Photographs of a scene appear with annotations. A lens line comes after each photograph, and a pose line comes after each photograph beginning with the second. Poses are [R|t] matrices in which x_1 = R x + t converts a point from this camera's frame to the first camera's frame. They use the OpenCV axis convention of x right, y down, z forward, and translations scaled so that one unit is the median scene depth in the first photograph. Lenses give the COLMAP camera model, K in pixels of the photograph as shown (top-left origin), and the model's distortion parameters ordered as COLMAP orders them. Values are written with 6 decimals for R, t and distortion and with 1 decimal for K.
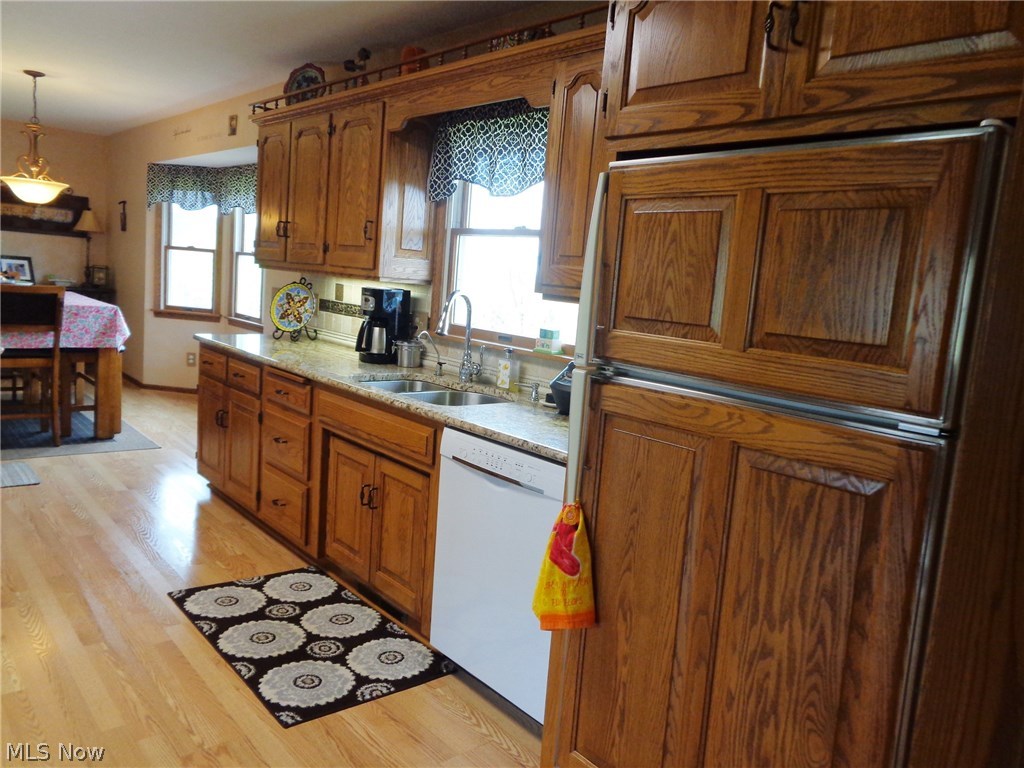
lens RADIAL K [[769.2, 0, 516.1], [0, 769.2, 382.9], [0, 0, 1]] dist [0.005320, -0.000156]
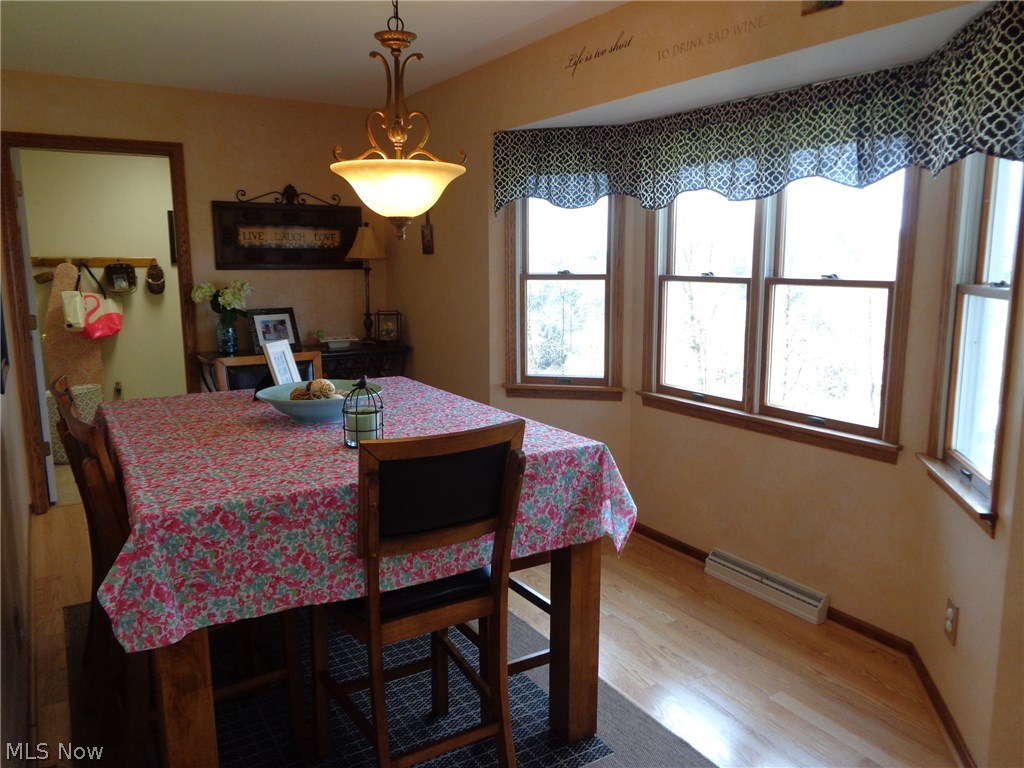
lens RADIAL K [[769.2, 0, 513.8], [0, 769.2, 381.9], [0, 0, 1]] dist [0.005320, -0.000156]
pose [[0.982576, -0.058869, -0.176291, -0.685412], [0.061643, 0.998045, 0.010294, -0.195383], [0.175340, -0.020982, 0.984284, 0.808653]]
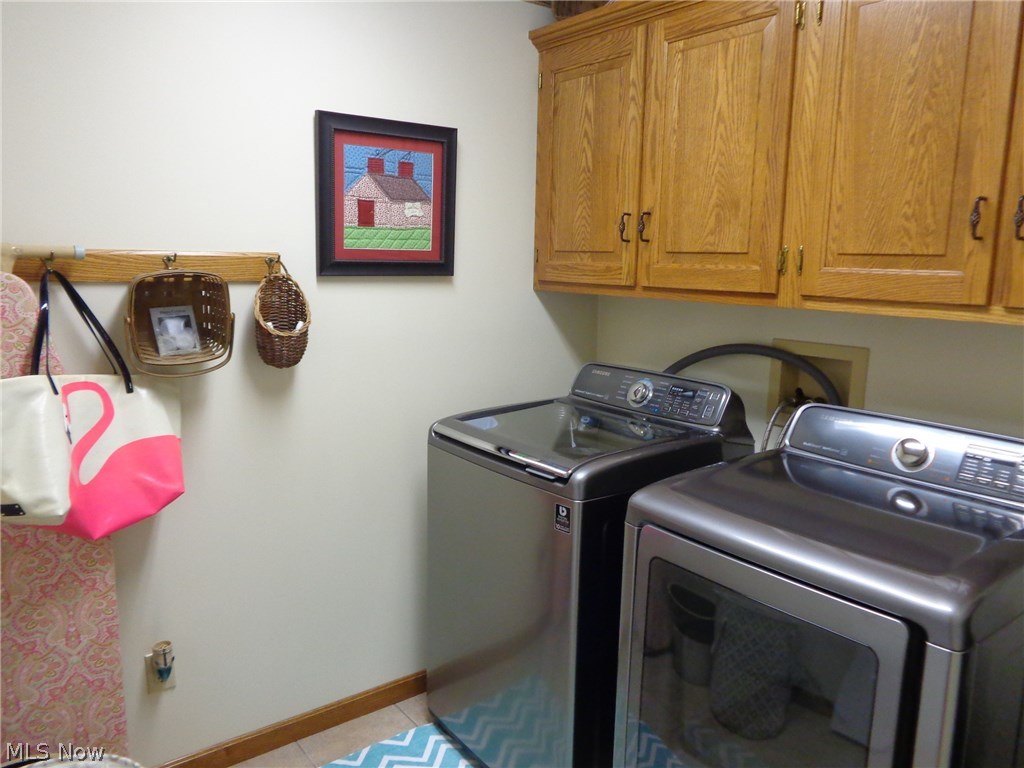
lens RADIAL K [[769.2, 0, 510.8], [0, 769.2, 383.1], [0, 0, 1]] dist [0.005320, -0.000156]
pose [[0.994783, -0.056266, -0.085099, -1.545238], [0.058685, 0.997933, 0.026201, -0.414116], [0.083449, -0.031059, 0.996028, 1.818323]]
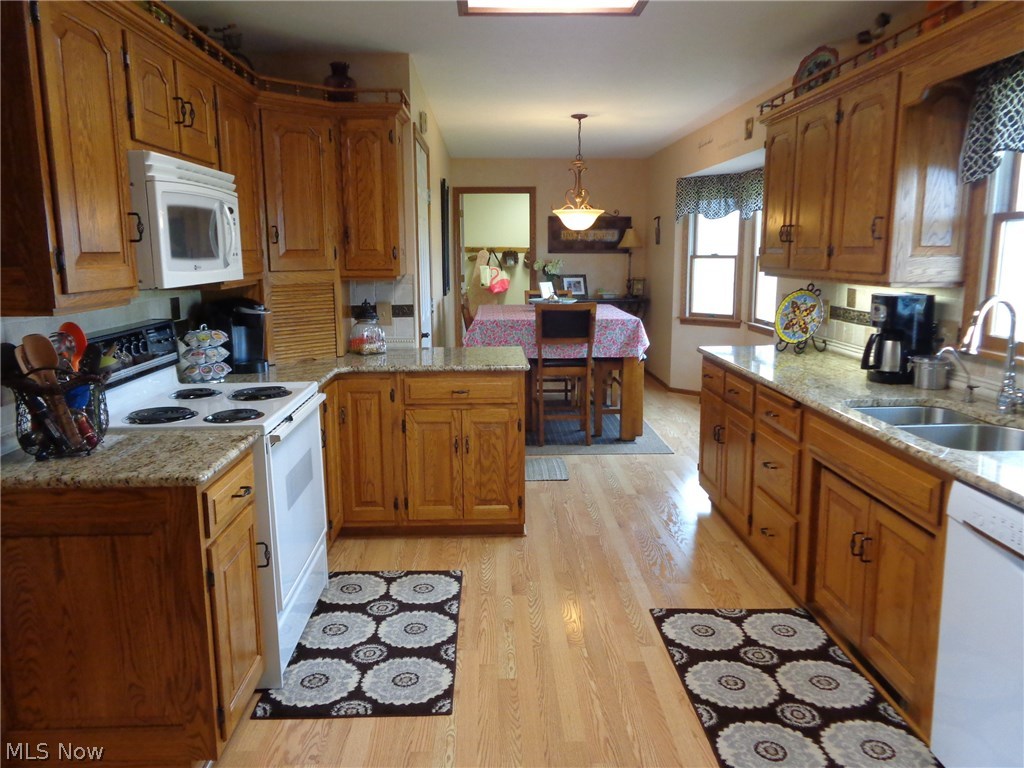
lens RADIAL K [[769.2, 0, 513.7], [0, 769.2, 383.1], [0, 0, 1]] dist [0.005320, -0.000156]
pose [[0.775482, 0.022991, -0.630951, 0.034251], [-0.018719, 0.999735, 0.013423, -0.028924], [0.631092, 0.001402, 0.775706, 0.081566]]
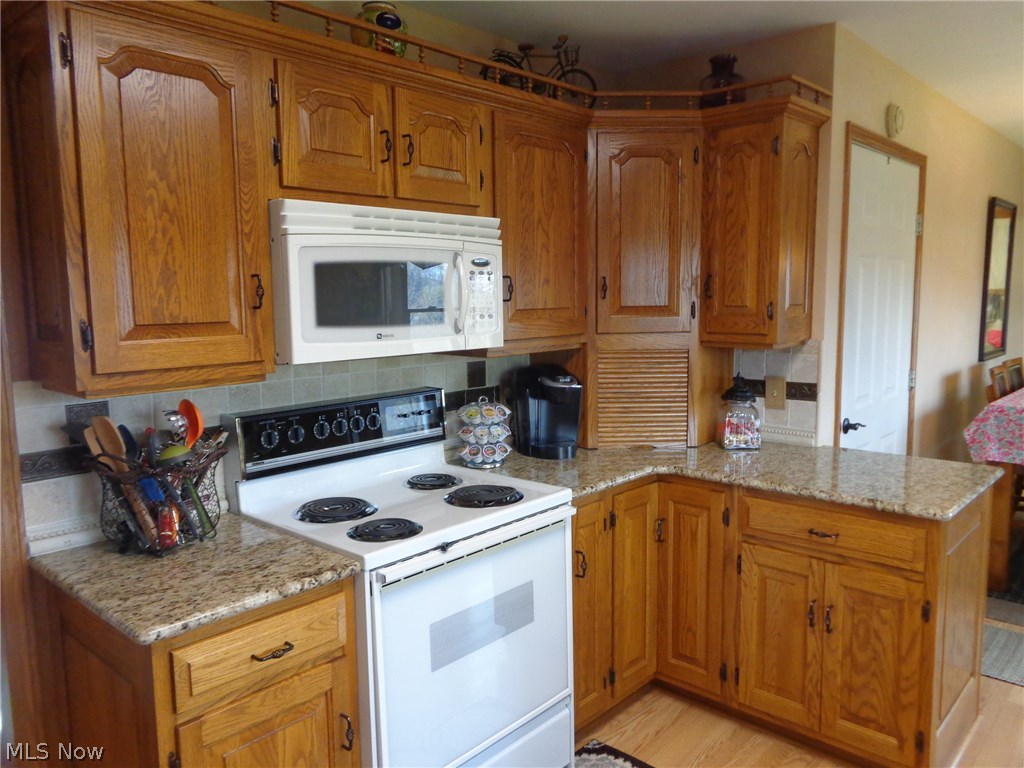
lens RADIAL K [[769.2, 0, 511.3], [0, 769.2, 383.8], [0, 0, 1]] dist [0.005320, -0.000156]
pose [[0.119115, 0.036045, -0.992226, -0.057178], [-0.118000, 0.992772, 0.021899, -0.105711], [0.985844, 0.114474, 0.122508, 0.459145]]
